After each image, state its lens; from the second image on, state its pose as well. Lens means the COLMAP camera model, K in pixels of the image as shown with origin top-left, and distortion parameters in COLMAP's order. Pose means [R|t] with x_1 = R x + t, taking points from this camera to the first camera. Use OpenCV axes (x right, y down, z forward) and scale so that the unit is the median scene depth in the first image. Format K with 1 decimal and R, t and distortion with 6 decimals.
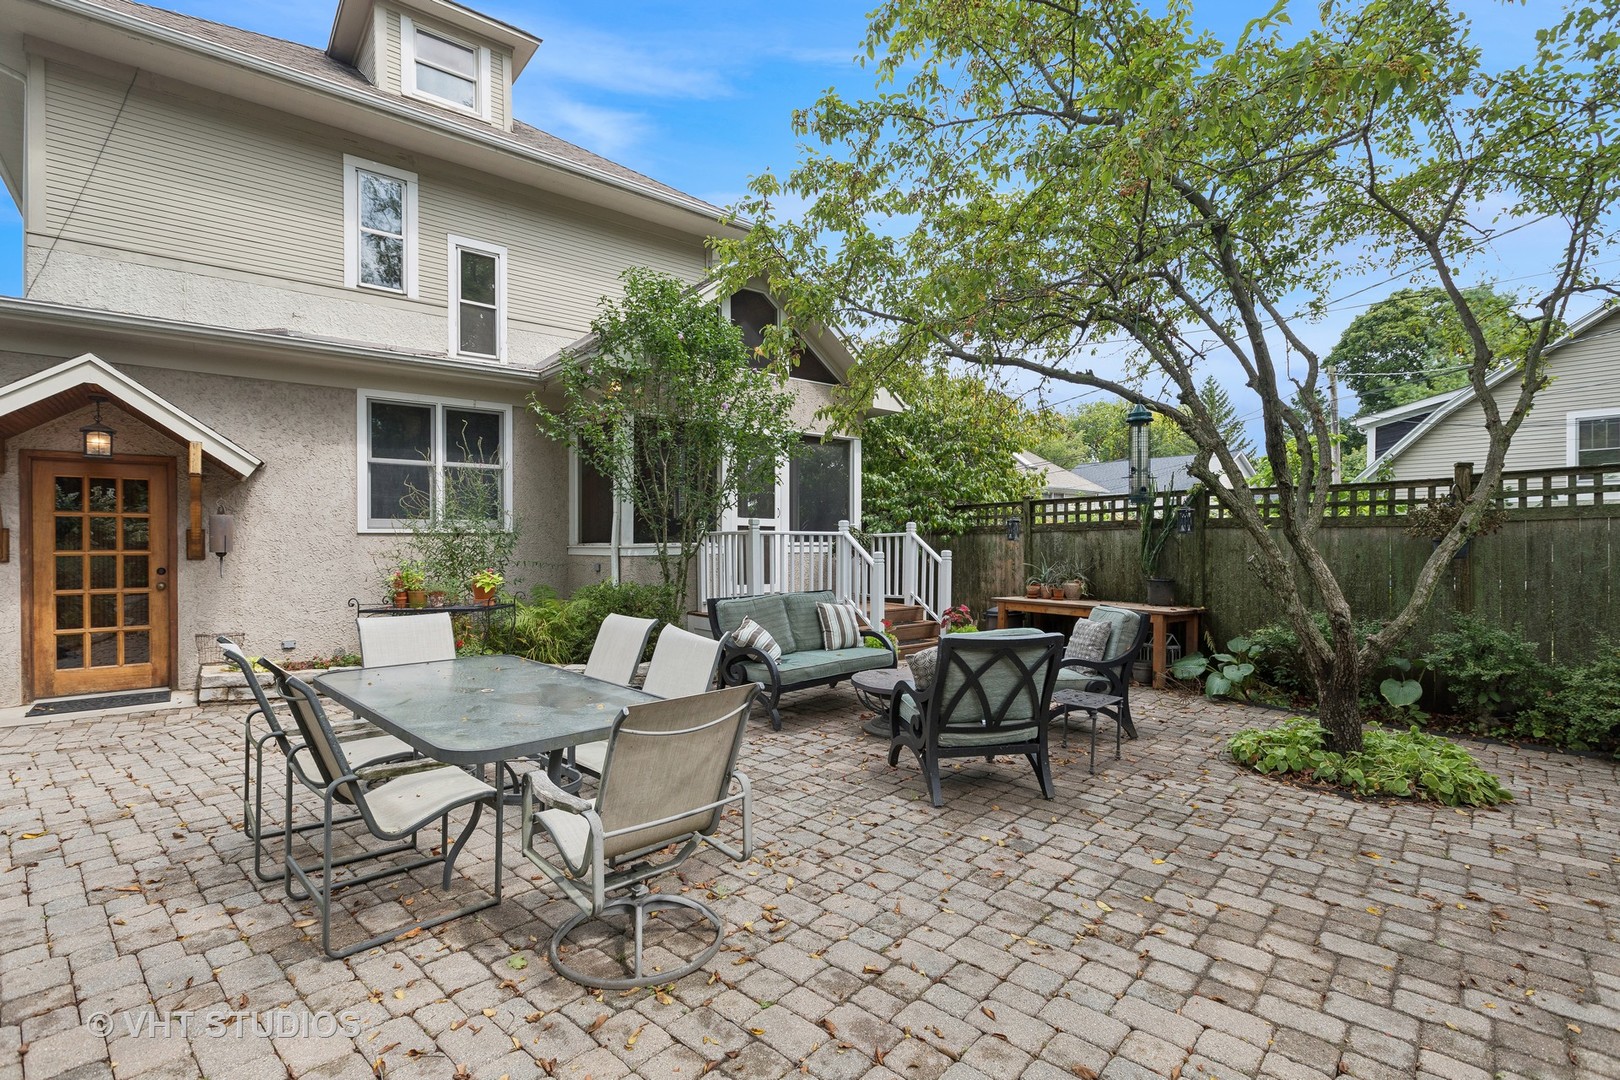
lens RADIAL K [[739.0, 0, 793.3], [0, 739.0, 553.8], [0, 0, 1]] dist [0.003729, -0.001235]
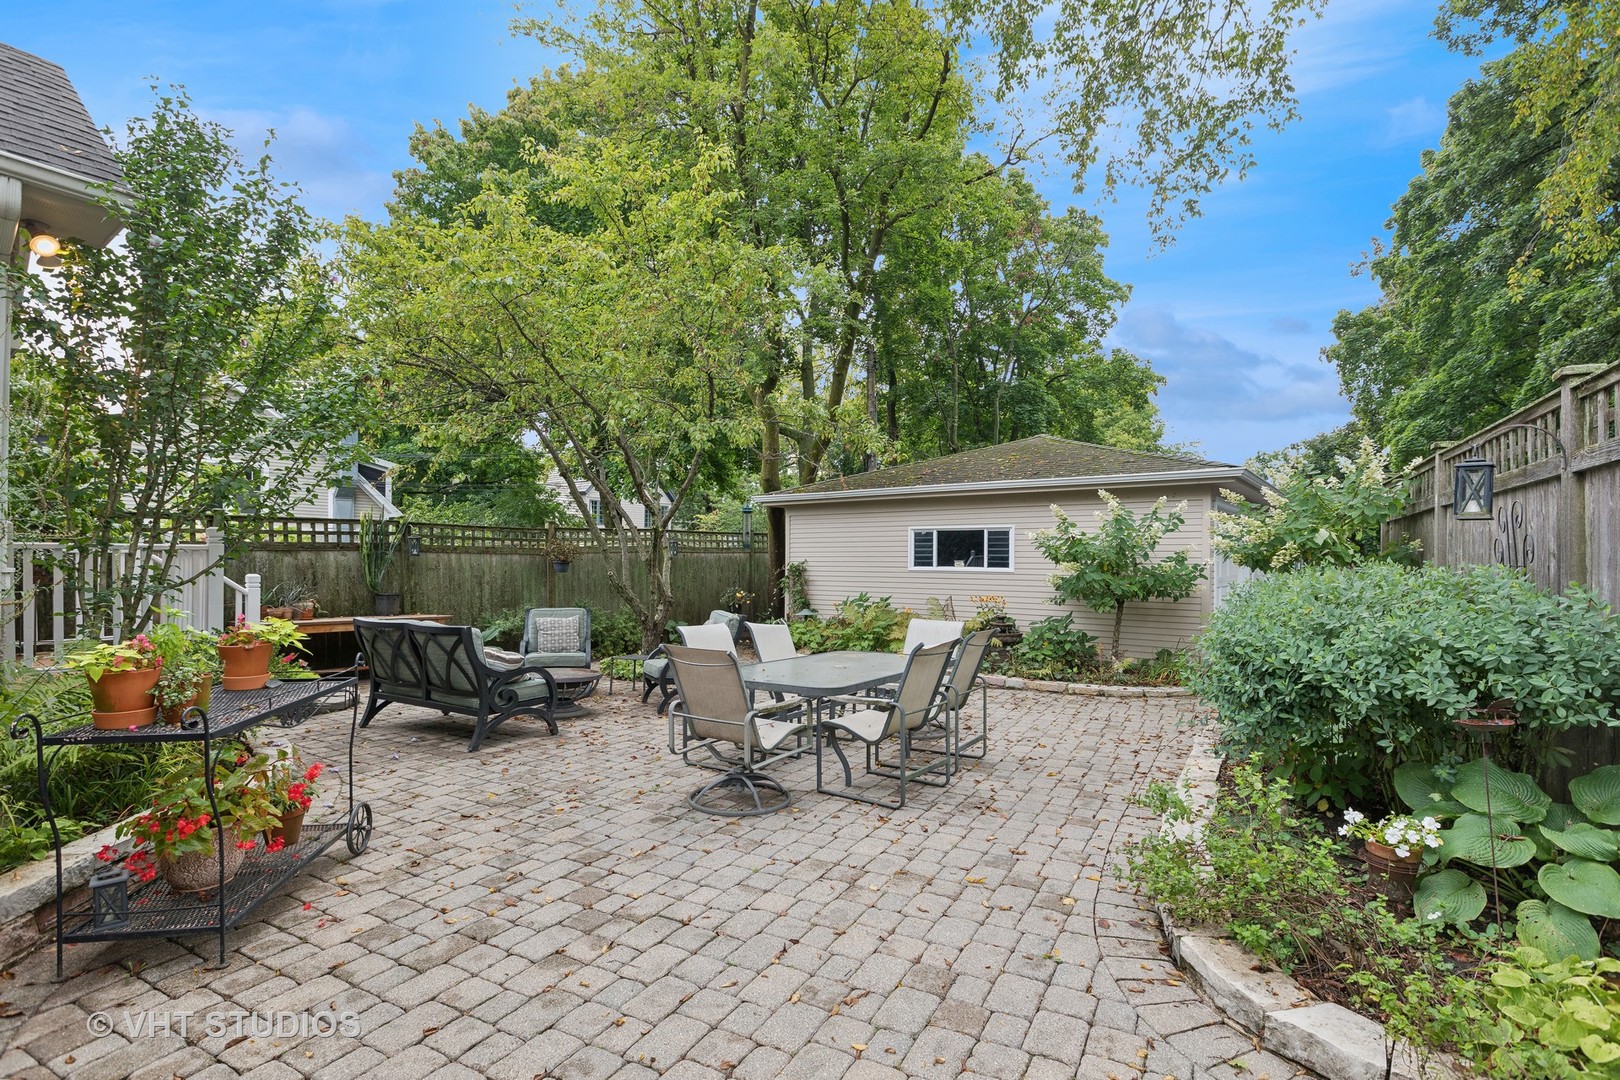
lens RADIAL K [[784.7, 0, 780.5], [0, 784.7, 556.7], [0, 0, 1]] dist [-0.003511, -0.000640]
pose [[-0.207192, 0.012385, 0.978222, -0.835914], [0.013711, 0.999858, -0.009755, -0.004355], [-0.978204, 0.011391, -0.207333, 0.625240]]
